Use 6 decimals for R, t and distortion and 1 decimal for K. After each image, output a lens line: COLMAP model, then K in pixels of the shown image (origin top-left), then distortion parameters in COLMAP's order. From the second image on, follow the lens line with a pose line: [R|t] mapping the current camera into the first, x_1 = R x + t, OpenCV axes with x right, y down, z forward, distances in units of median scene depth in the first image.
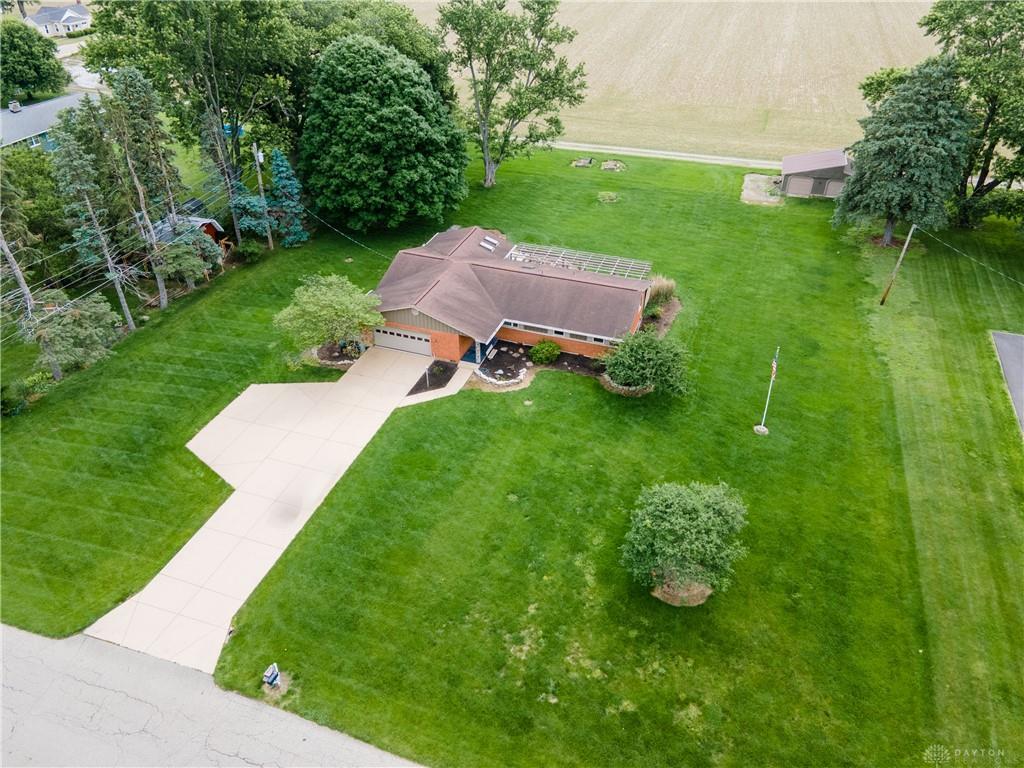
lens RADIAL K [[741.4, 0, 512.0], [0, 741.4, 384.0], [0, 0, 1]] dist [0.029095, 0.000967]
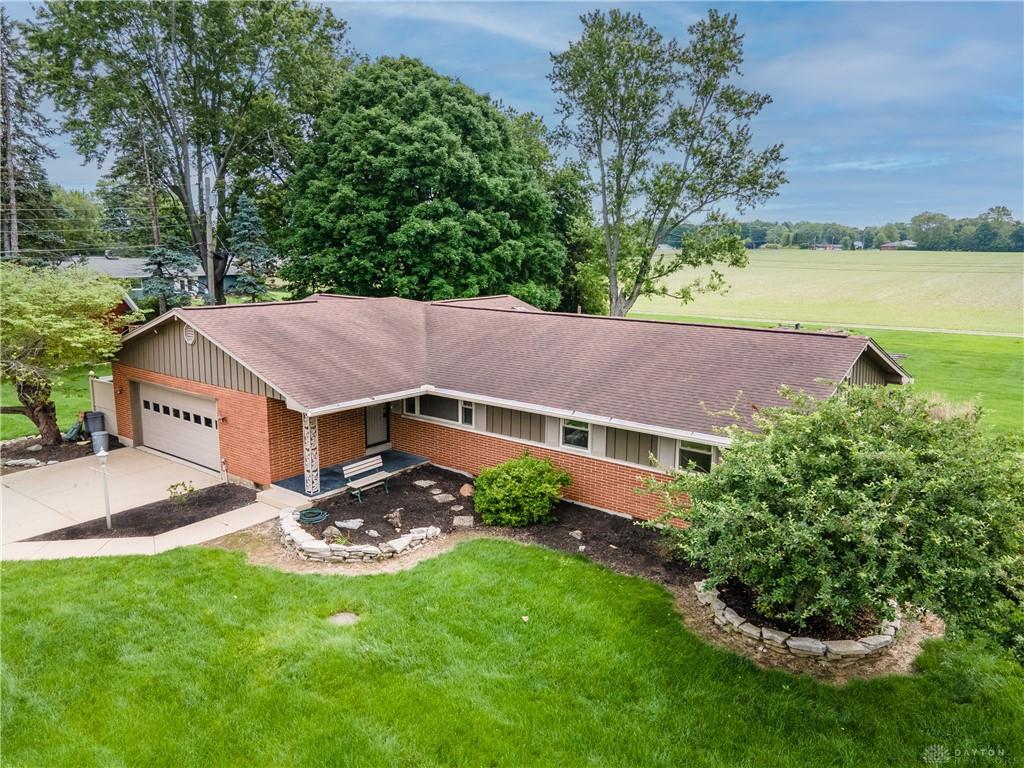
lens RADIAL K [[741.4, 0, 512.0], [0, 741.4, 384.0], [0, 0, 1]] dist [0.029095, 0.000967]
pose [[0.944550, 0.059775, -0.322882, 0.139509], [-0.187480, 0.905441, -0.380825, 0.035580], [0.269586, 0.420243, 0.866441, 0.709398]]
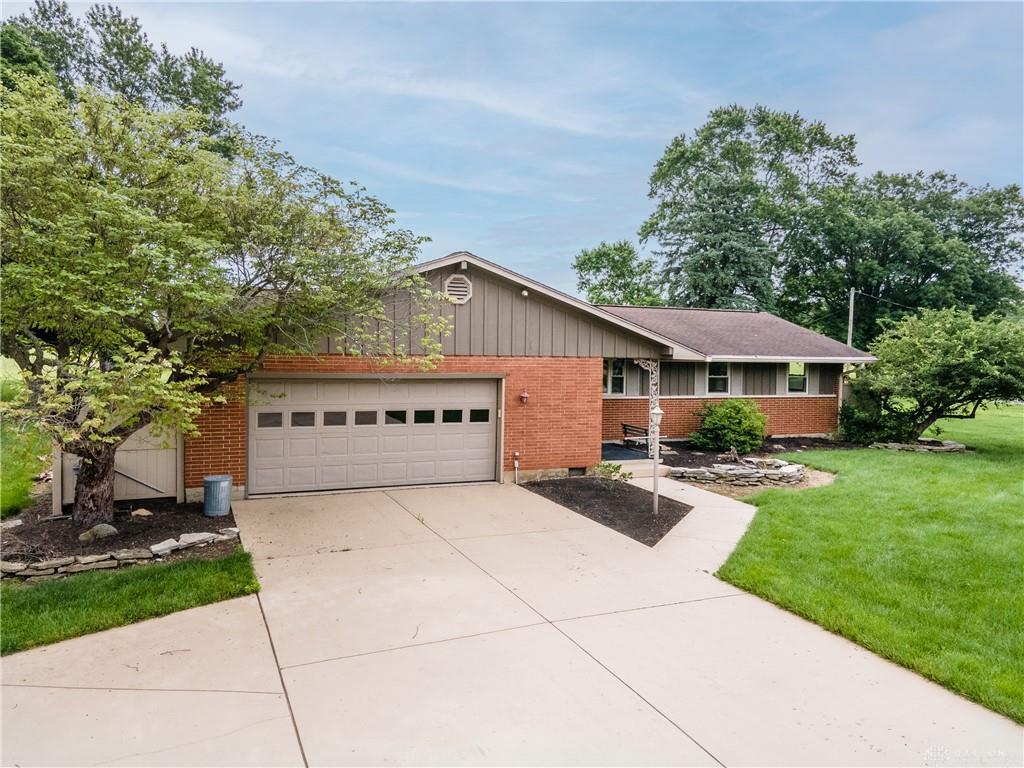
lens RADIAL K [[757.4, 0, 512.0], [0, 757.4, 384.0], [0, 0, 1]] dist [0.033335, 0.000687]
pose [[0.731800, -0.026115, 0.681018, -0.296280], [0.381826, 0.843421, -0.377955, 0.041479], [-0.564515, 0.536618, 0.627187, 0.810014]]
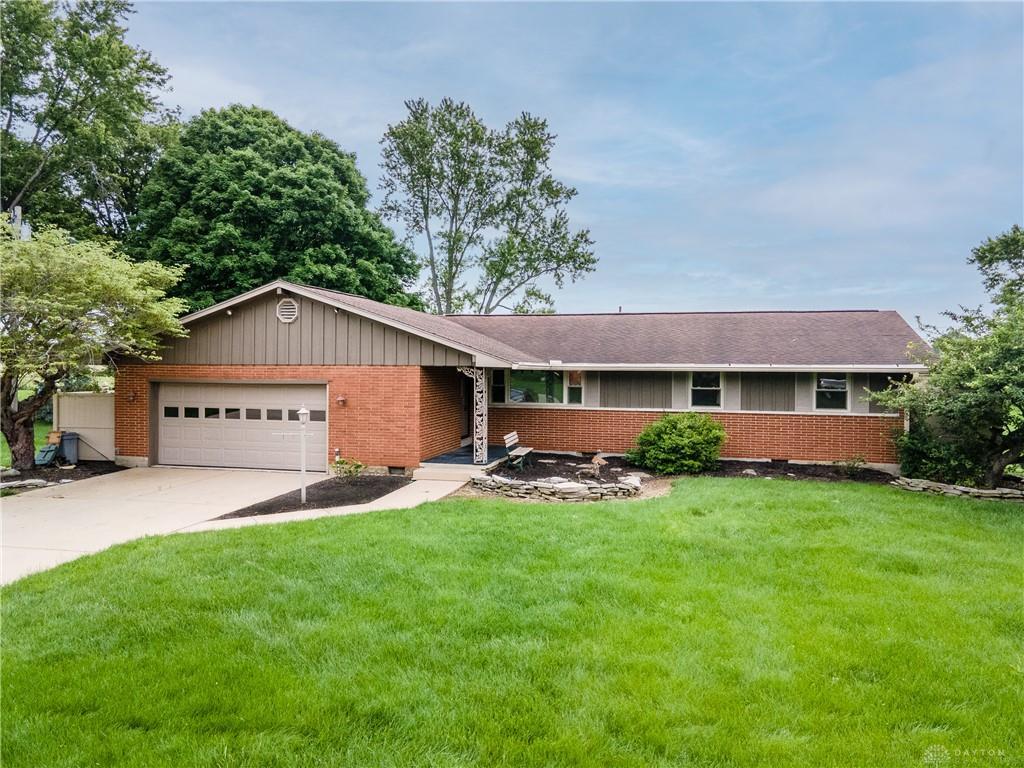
lens RADIAL K [[757.4, 0, 512.0], [0, 757.4, 384.0], [0, 0, 1]] dist [0.033335, 0.000687]
pose [[0.995762, -0.006097, 0.091766, -0.060980], [0.055642, 0.834408, -0.548332, 0.116106], [-0.073227, 0.551114, 0.831211, 0.708858]]
